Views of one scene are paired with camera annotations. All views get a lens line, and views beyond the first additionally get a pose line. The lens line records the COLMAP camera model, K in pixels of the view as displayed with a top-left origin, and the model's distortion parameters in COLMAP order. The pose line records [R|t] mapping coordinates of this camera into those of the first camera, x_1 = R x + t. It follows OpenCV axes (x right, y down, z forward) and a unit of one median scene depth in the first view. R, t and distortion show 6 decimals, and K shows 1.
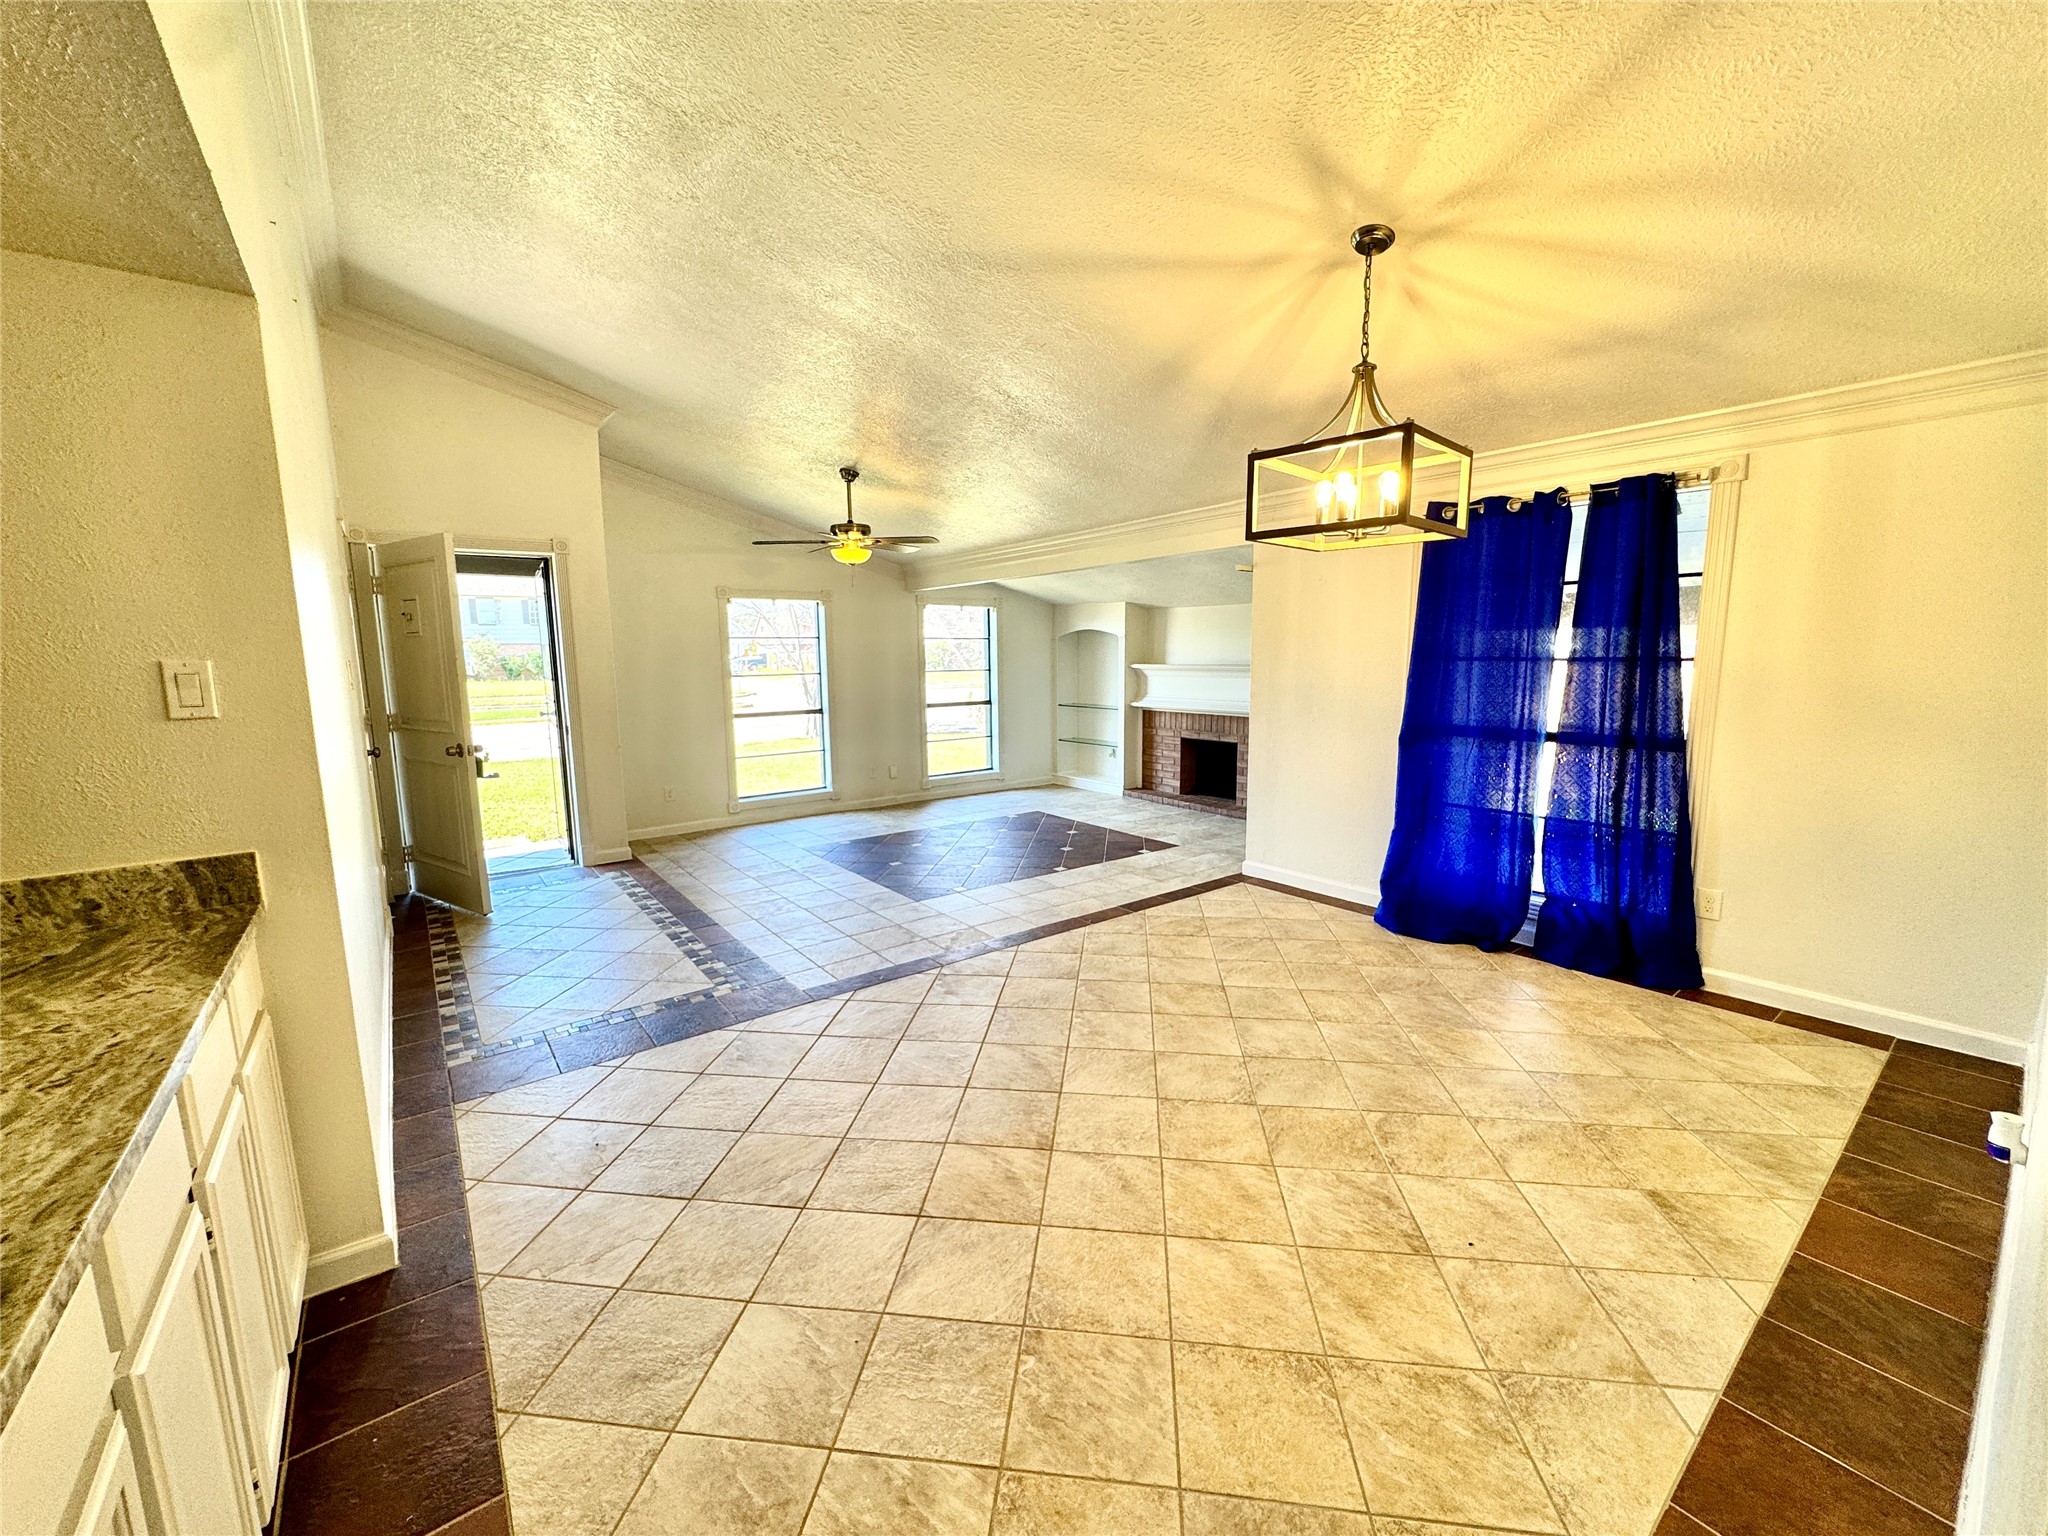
lens RADIAL K [[816.3, 0, 1021.7], [0, 816.3, 769.7], [0, 0, 1]] dist [-0.001673, -0.000139]
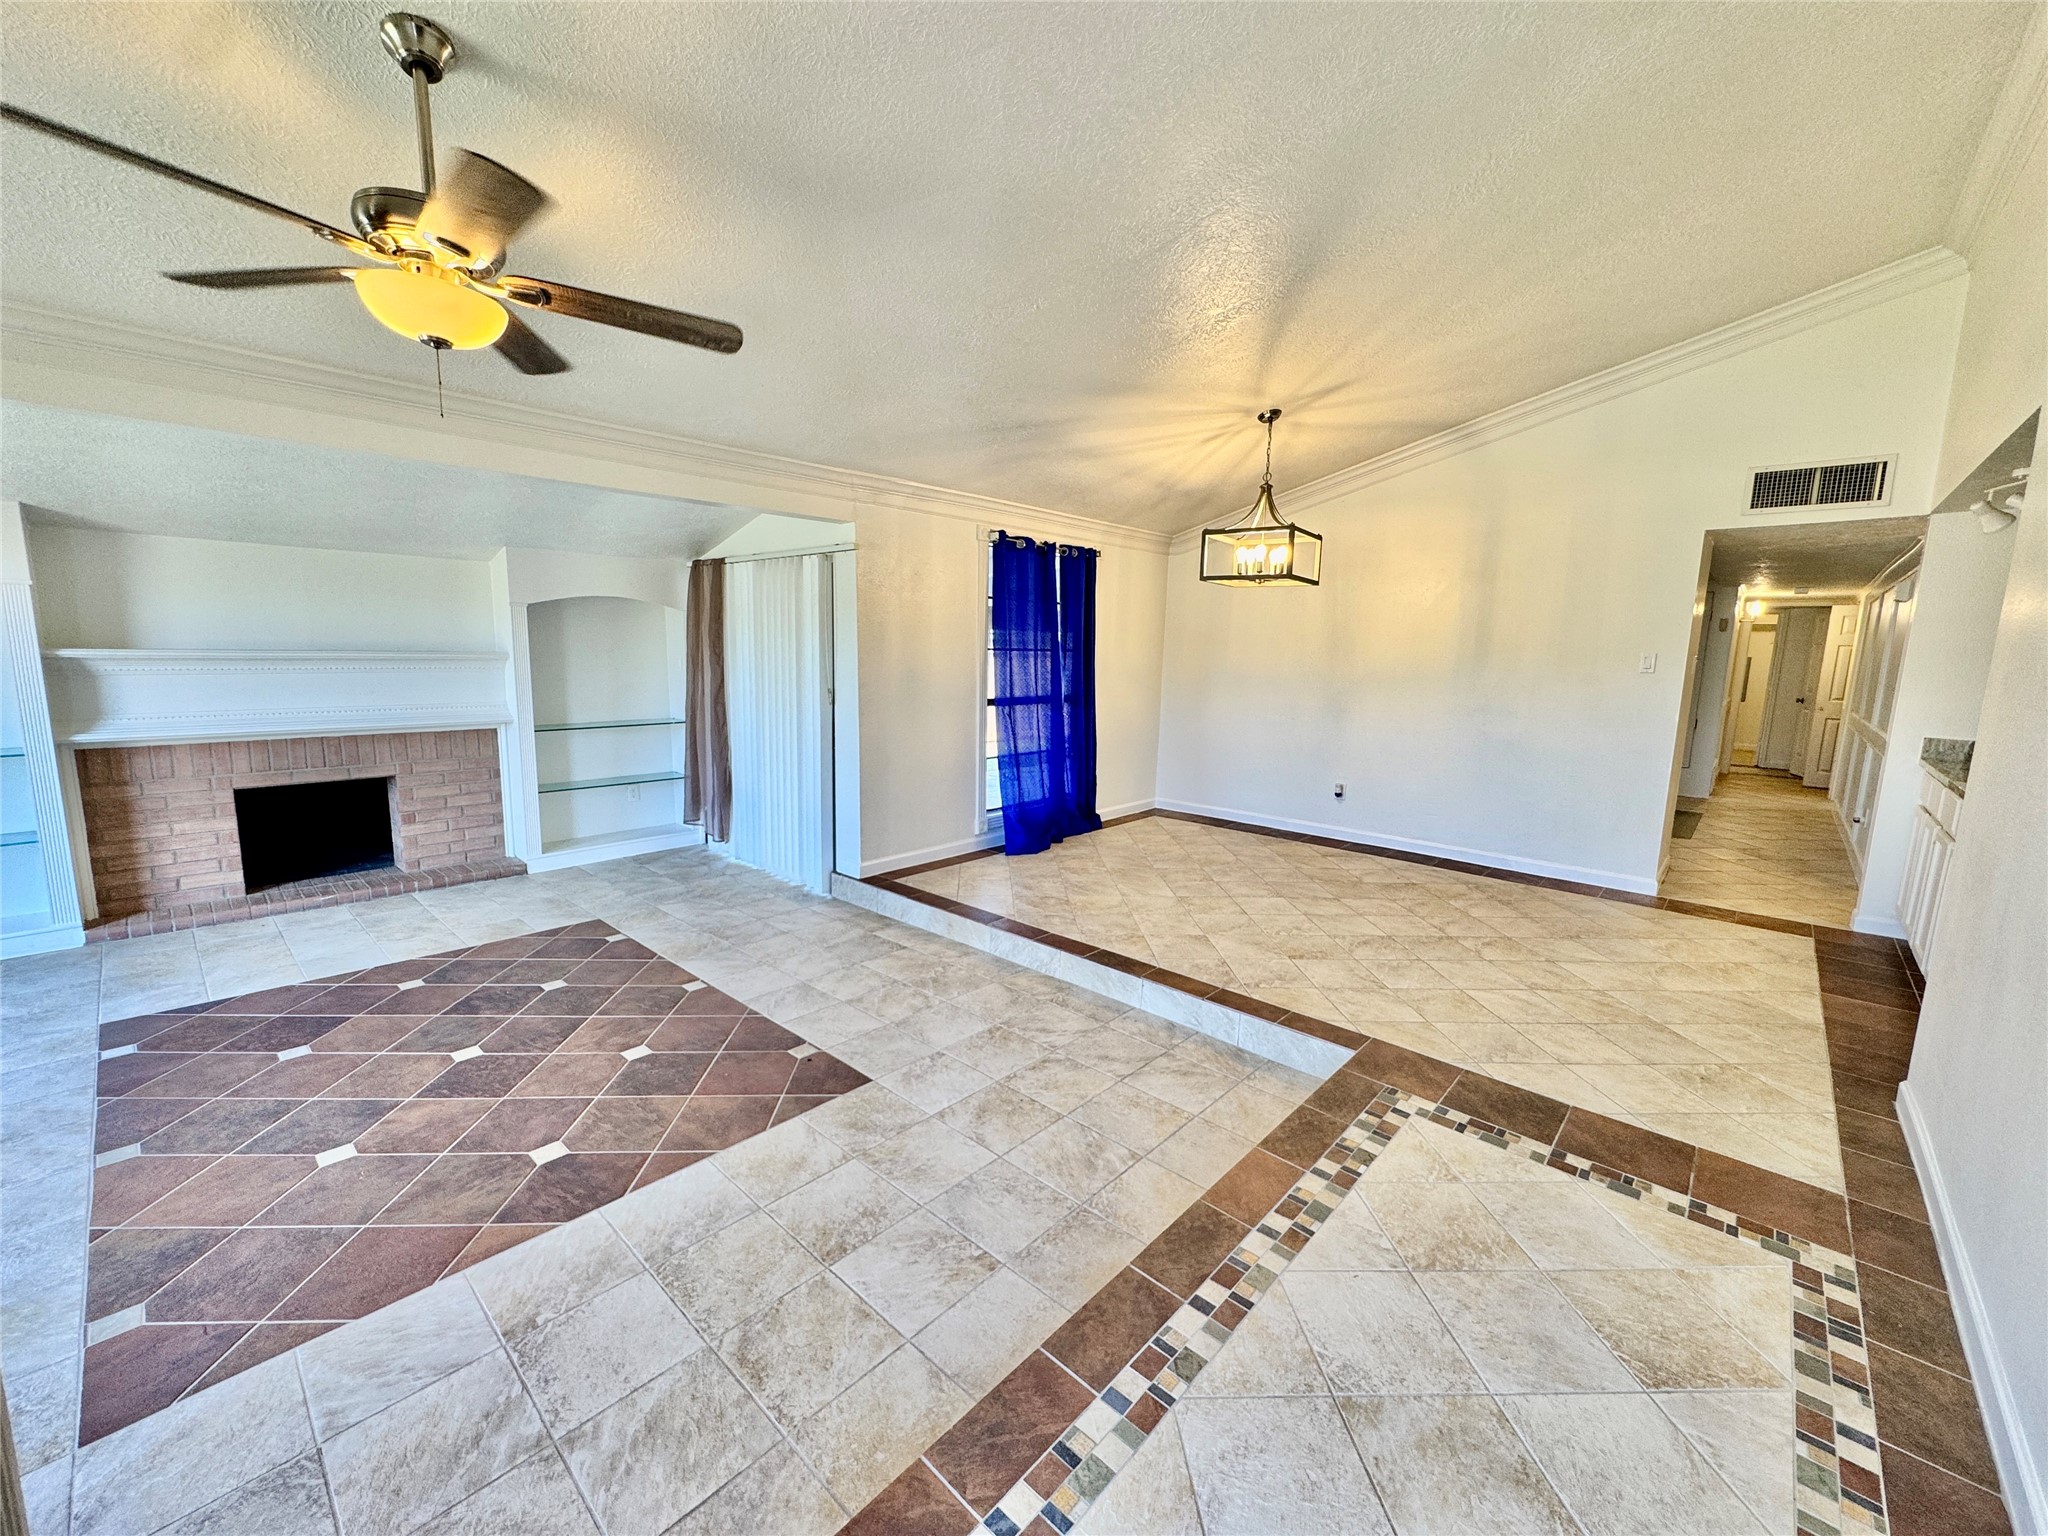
lens RADIAL K [[816.3, 0, 1021.7], [0, 816.3, 769.7], [0, 0, 1]] dist [-0.001673, -0.000139]
pose [[-0.170416, -0.142427, 0.975025, -0.414660], [0.120903, 0.979000, 0.164140, -0.079124], [-0.977927, 0.145855, -0.149617, 0.599909]]
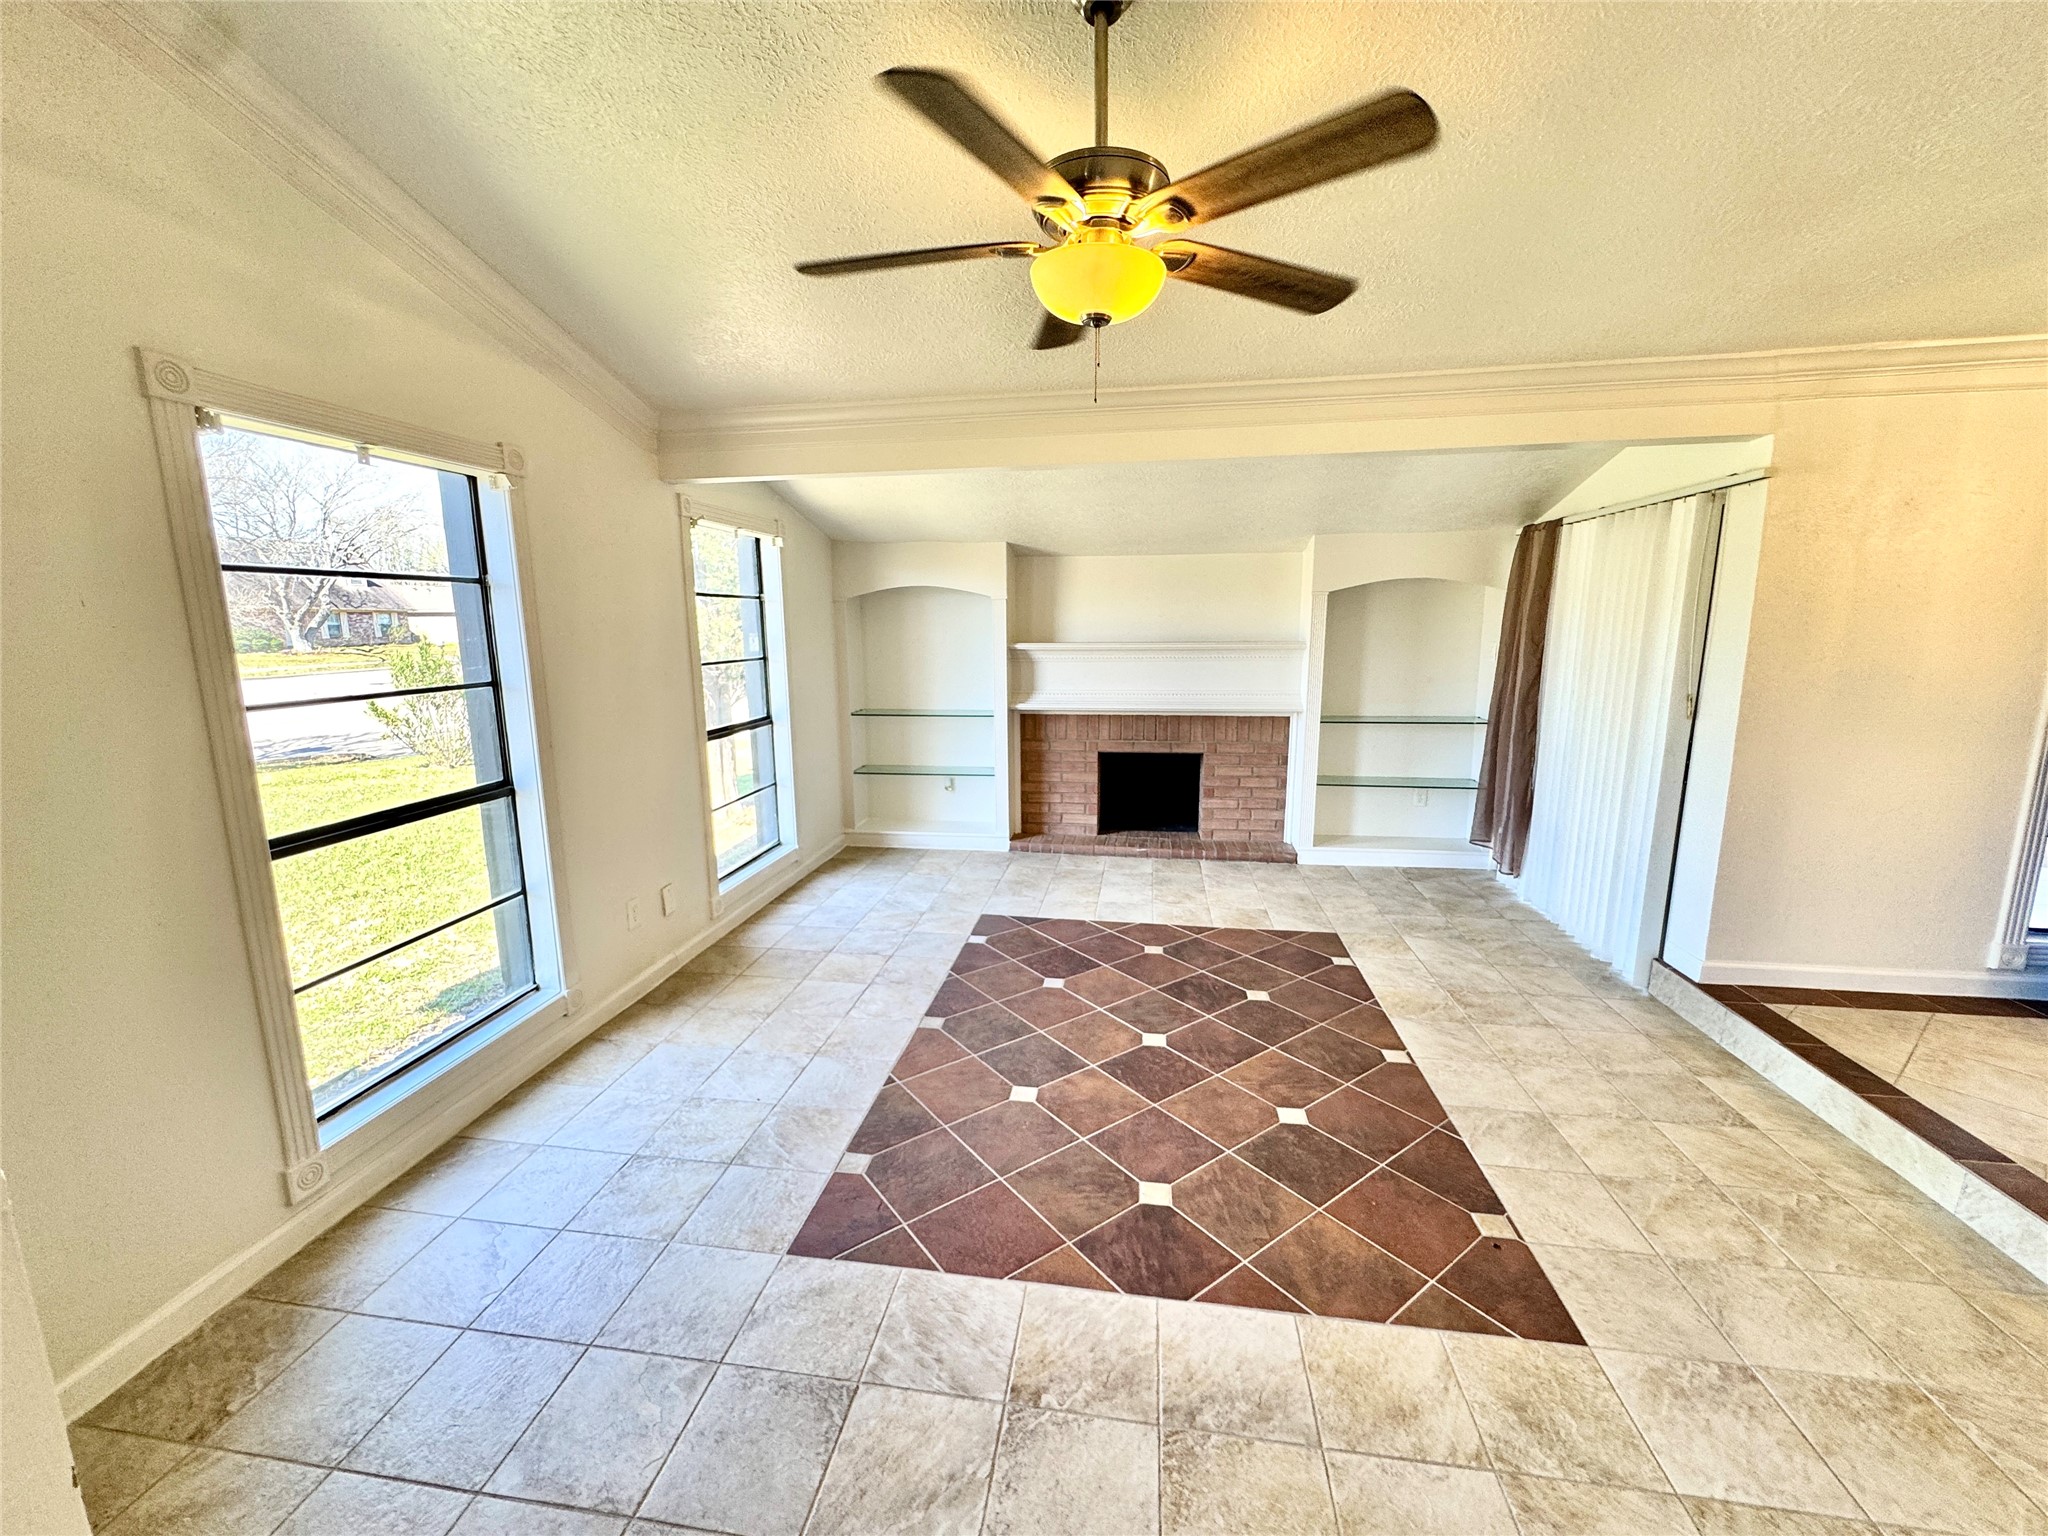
lens RADIAL K [[819.9, 0, 1020.8], [0, 819.9, 765.2], [0, 0, 1]] dist [-0.002642, 0.000087]
pose [[0.725241, -0.116283, 0.678604, -0.318811], [0.100631, 0.992952, 0.062602, -0.079697], [-0.681101, 0.022887, 0.731832, 0.569781]]
